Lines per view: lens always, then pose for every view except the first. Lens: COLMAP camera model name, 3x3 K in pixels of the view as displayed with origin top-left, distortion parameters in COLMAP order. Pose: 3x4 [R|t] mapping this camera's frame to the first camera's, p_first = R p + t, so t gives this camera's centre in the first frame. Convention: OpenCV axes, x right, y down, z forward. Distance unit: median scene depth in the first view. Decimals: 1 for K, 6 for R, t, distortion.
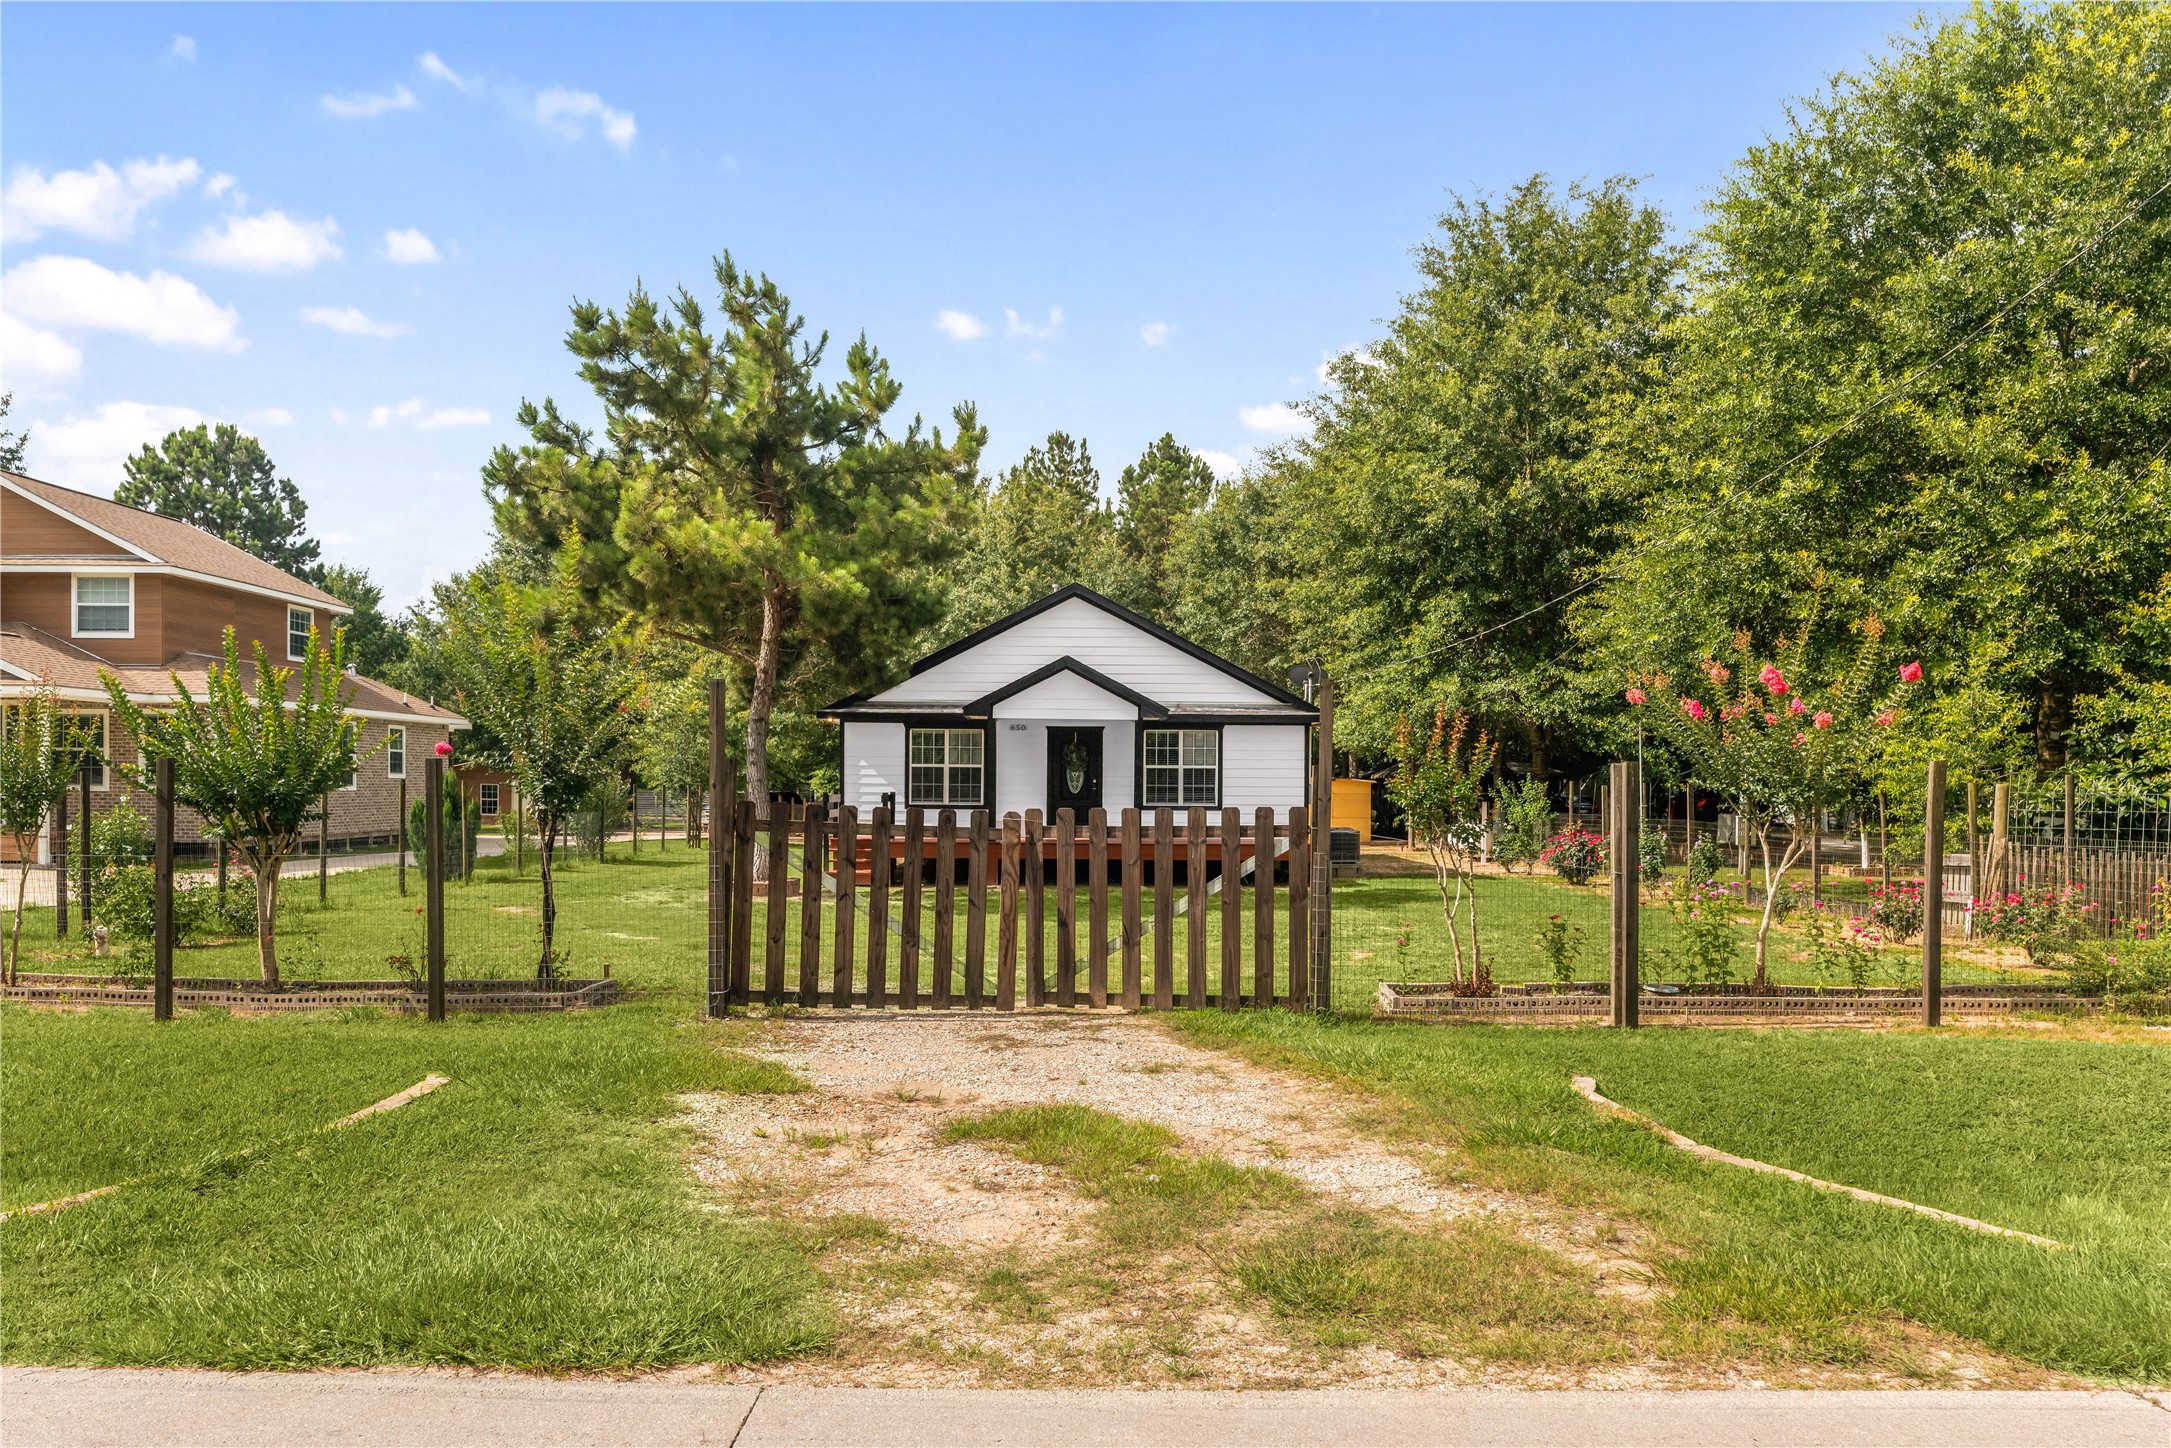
lens RADIAL K [[1423.5, 0, 1084.9], [0, 1423.5, 779.8], [0, 0, 1]] dist [0.001421, 0.000031]
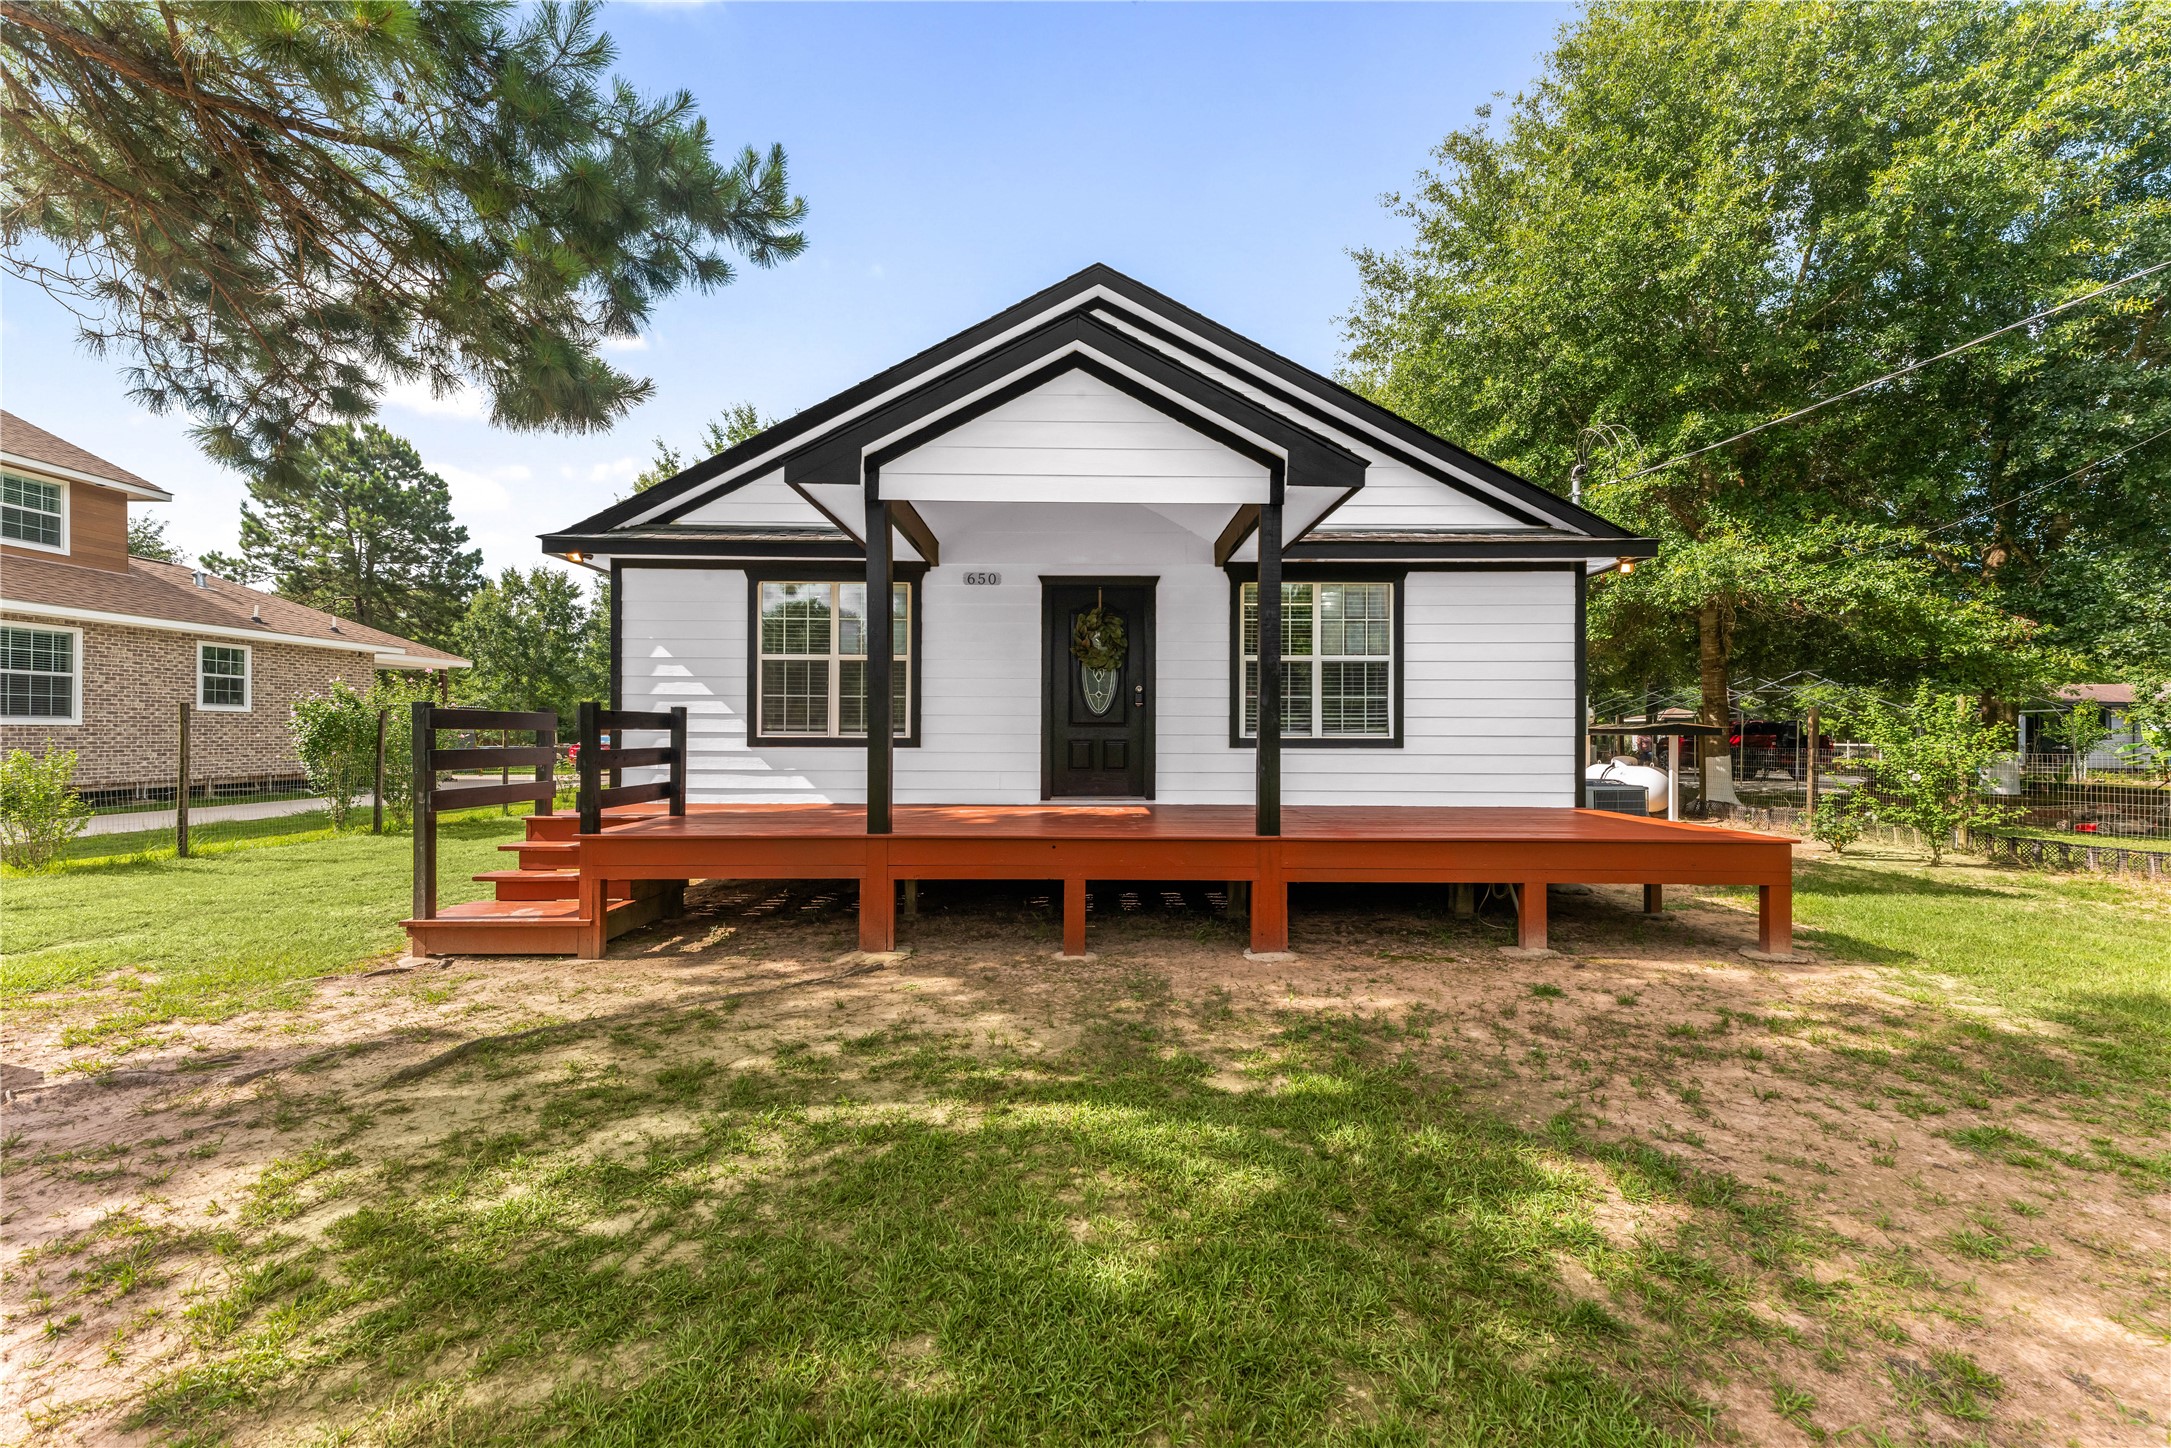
lens RADIAL K [[858.8, 0, 1089.0], [0, 858.8, 727.8], [0, 0, 1]] dist [0.030643, -0.000805]
pose [[0.999840, -0.002073, 0.017763, -0.015588], [0.002241, 0.999953, -0.009442, 0.016981], [-0.017742, 0.009481, 0.999798, 0.703725]]
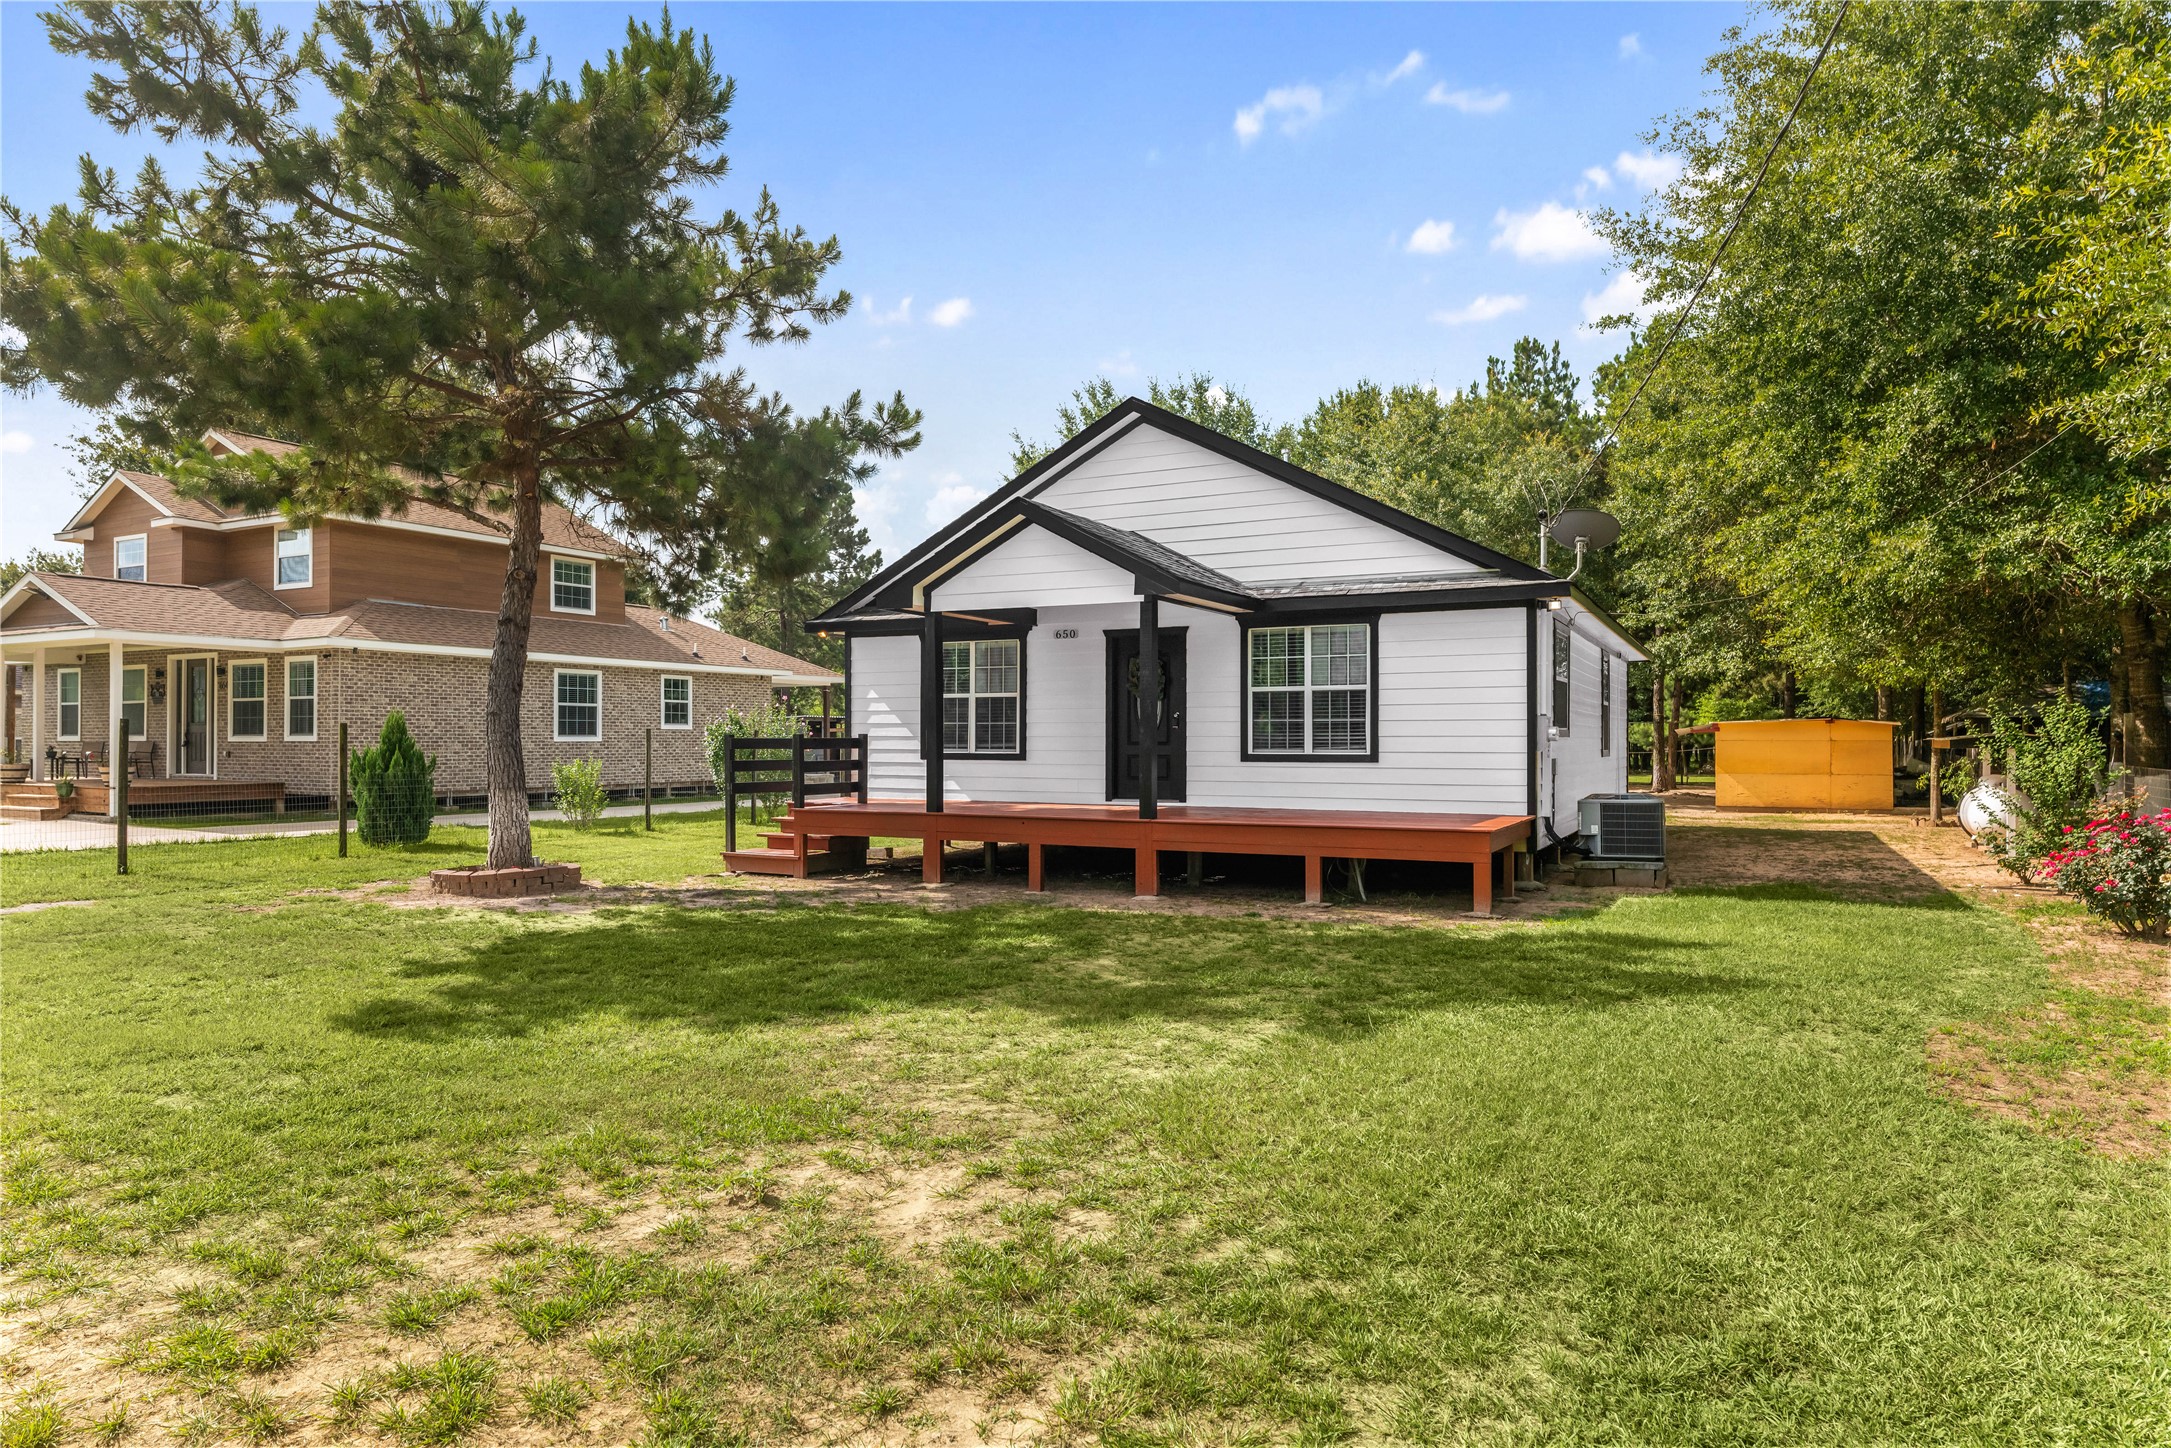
lens RADIAL K [[1262.6, 0, 1085.5], [0, 1262.6, 724.0], [0, 0, 1]] dist [-0.001079, 0.000454]
pose [[0.896088, -0.011754, -0.443722, 0.215460], [0.004918, 0.999851, -0.016556, 0.013668], [0.443850, 0.012653, 0.896012, 0.487652]]
